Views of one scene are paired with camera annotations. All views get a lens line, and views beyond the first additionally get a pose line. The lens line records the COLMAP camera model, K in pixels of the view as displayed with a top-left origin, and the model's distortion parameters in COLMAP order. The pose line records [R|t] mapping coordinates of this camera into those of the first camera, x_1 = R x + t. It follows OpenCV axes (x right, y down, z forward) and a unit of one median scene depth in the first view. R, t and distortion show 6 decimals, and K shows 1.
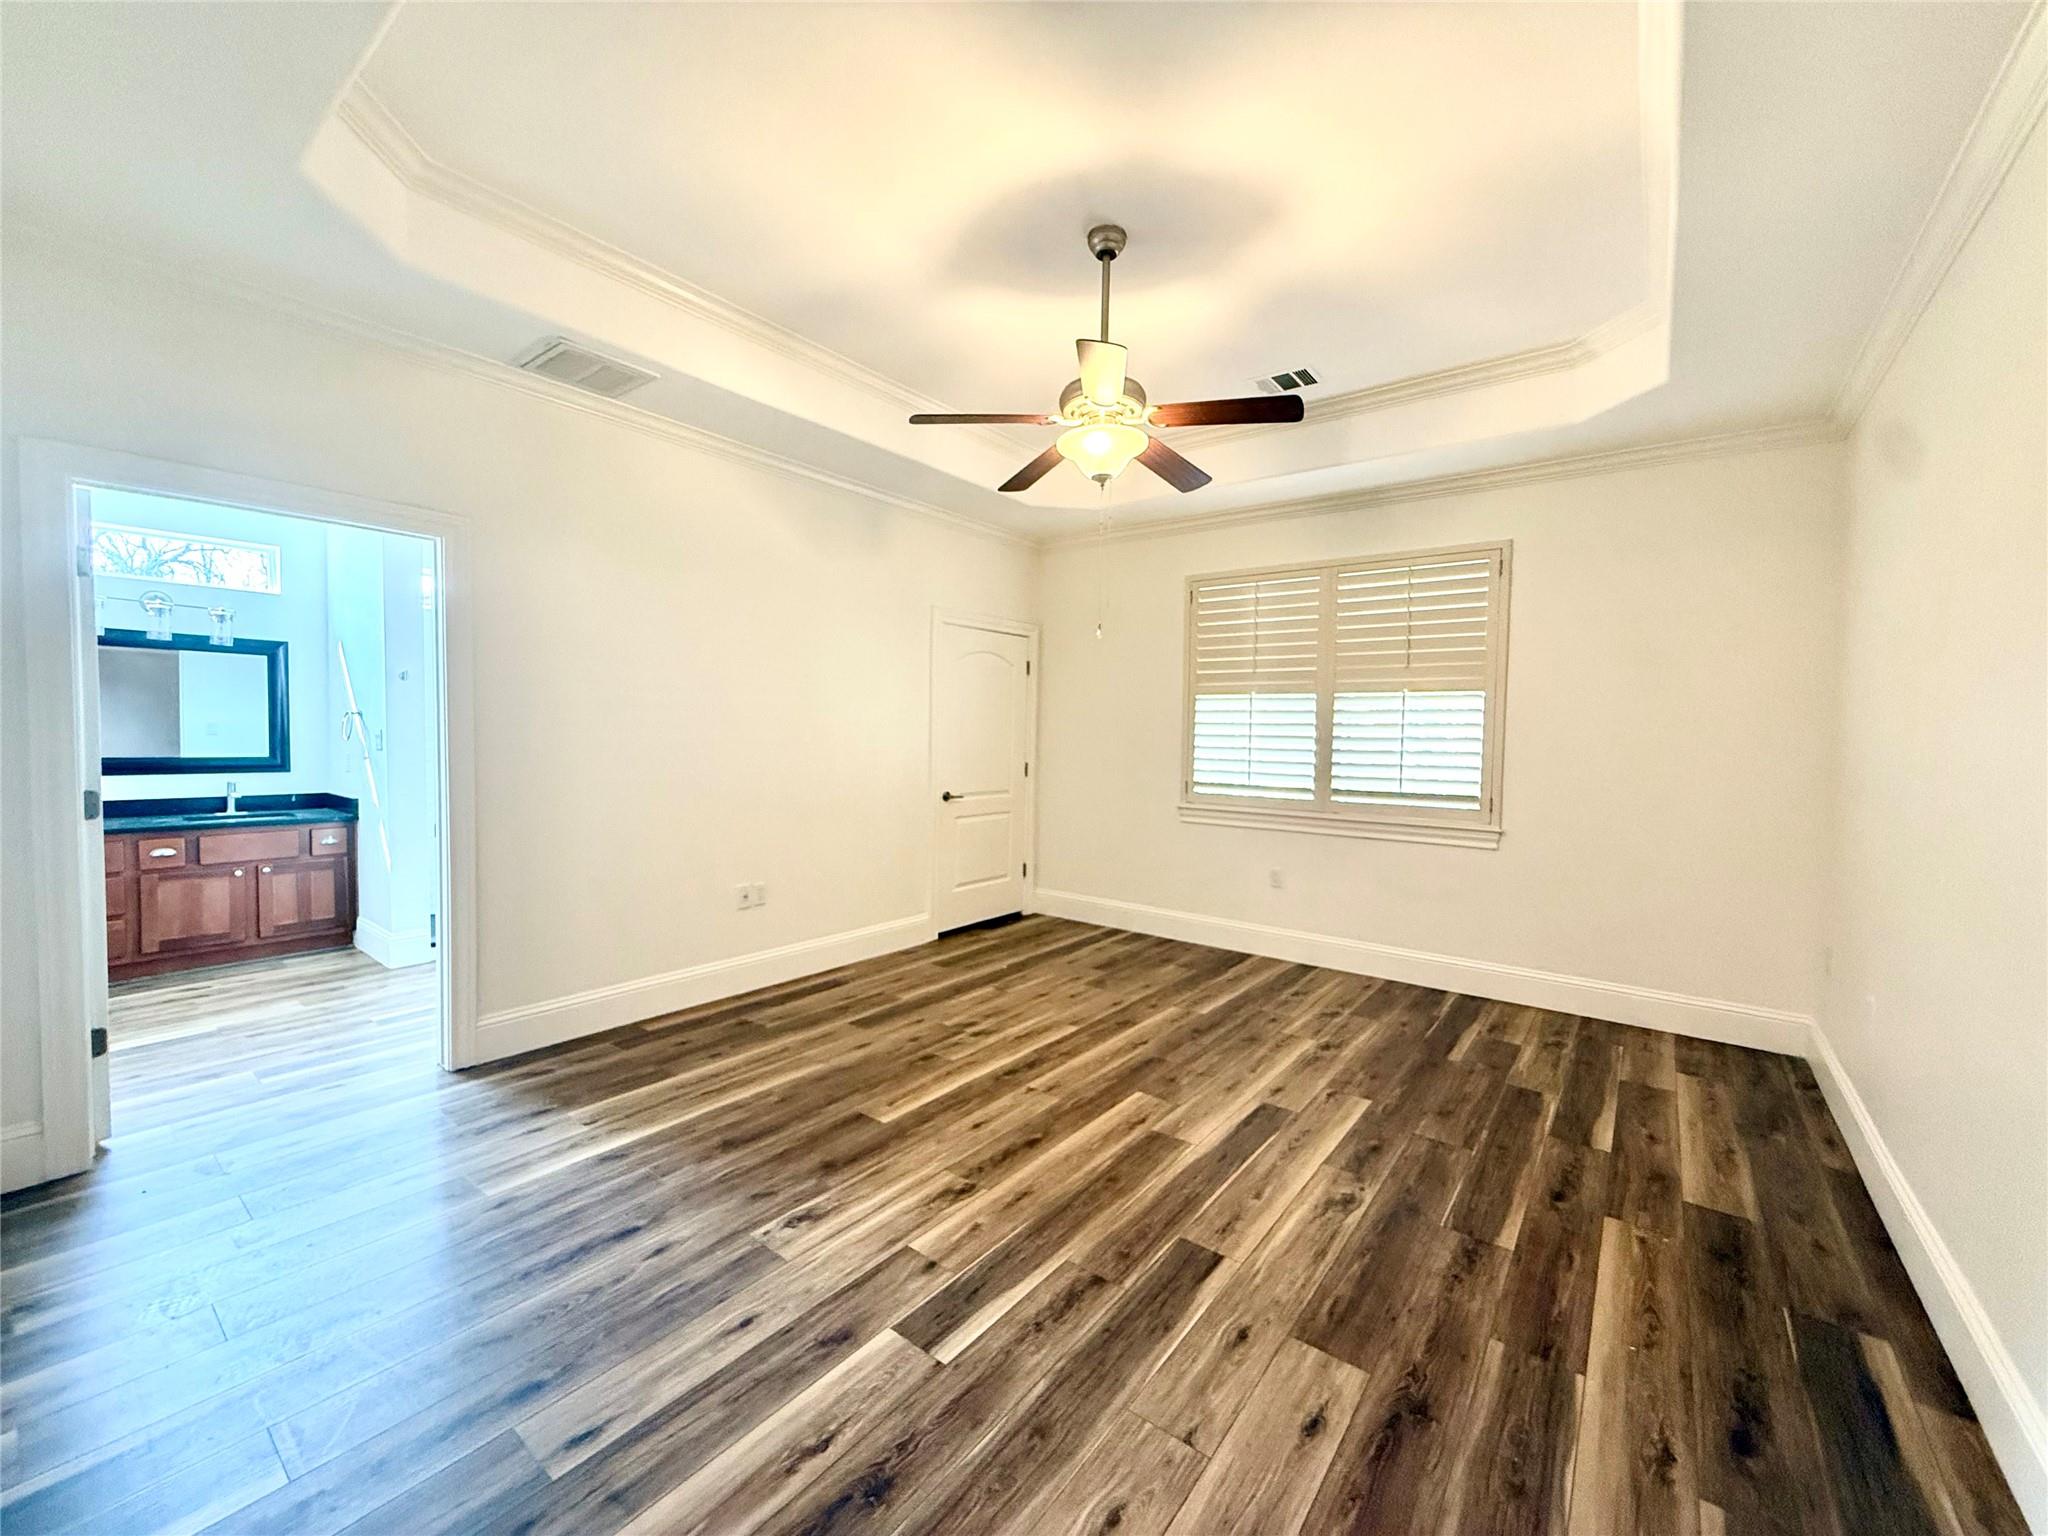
lens RADIAL K [[816.4, 0, 1020.2], [0, 816.4, 768.0], [0, 0, 1]] dist [0.001721, 0.000181]
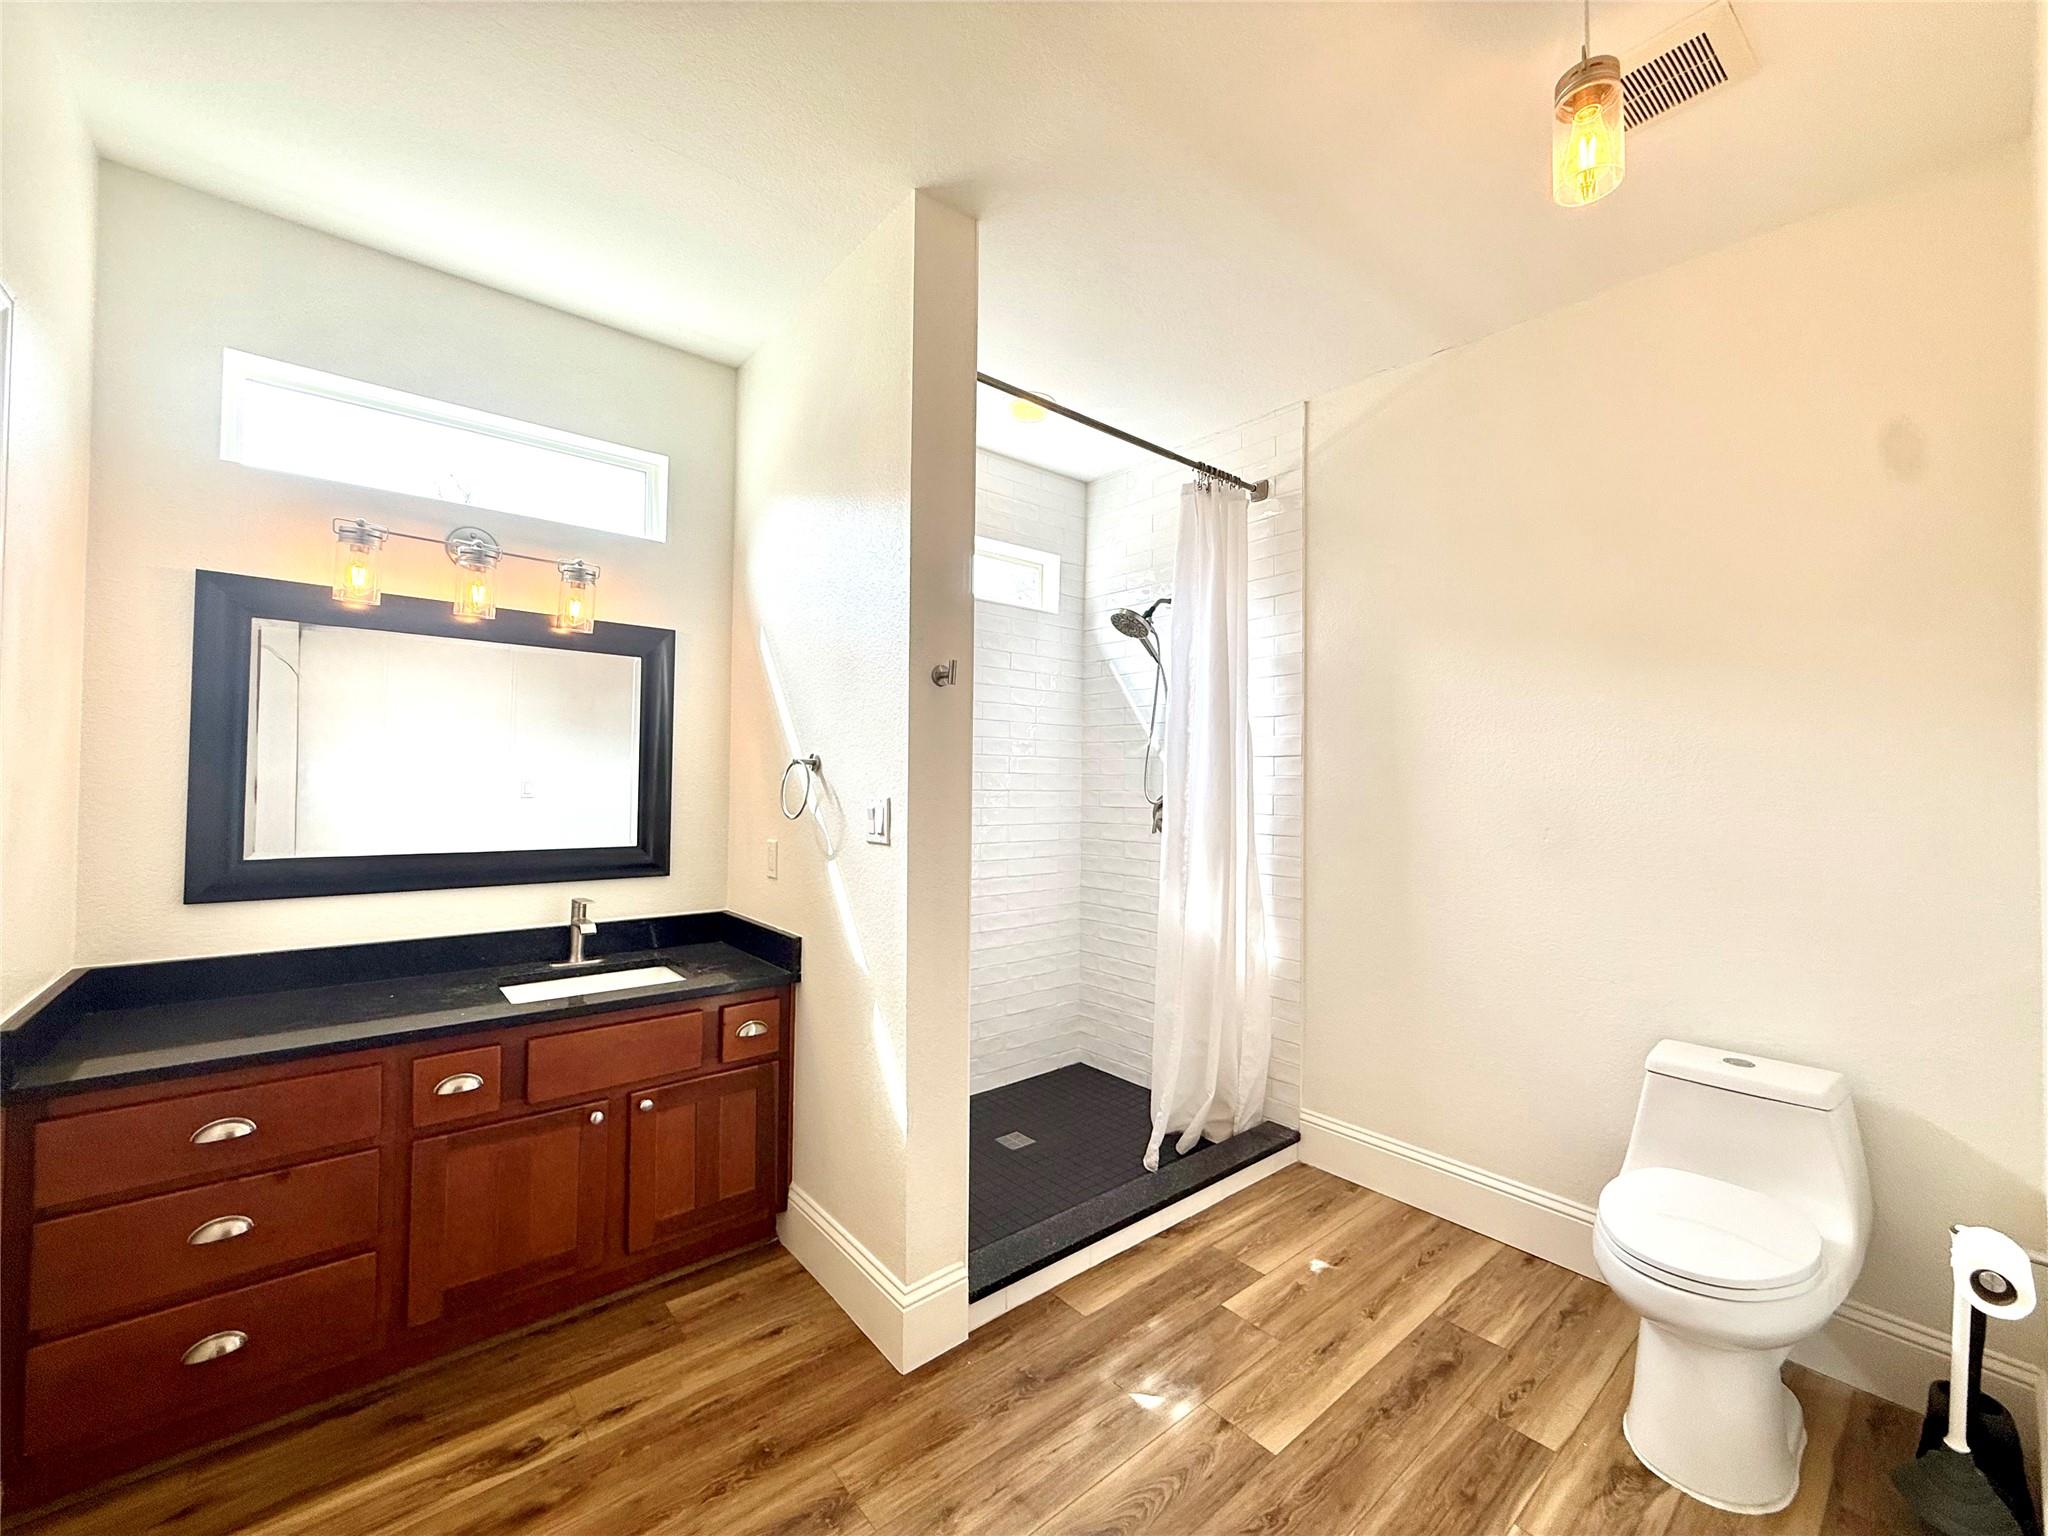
lens RADIAL K [[816.4, 0, 1029.8], [0, 816.4, 769.0], [0, 0, 1]] dist [0.001721, 0.000181]
pose [[0.977246, -0.010066, -0.211868, -0.583599], [-0.001823, 0.998438, -0.055846, -0.036912], [0.212100, 0.054962, 0.975701, 0.559857]]
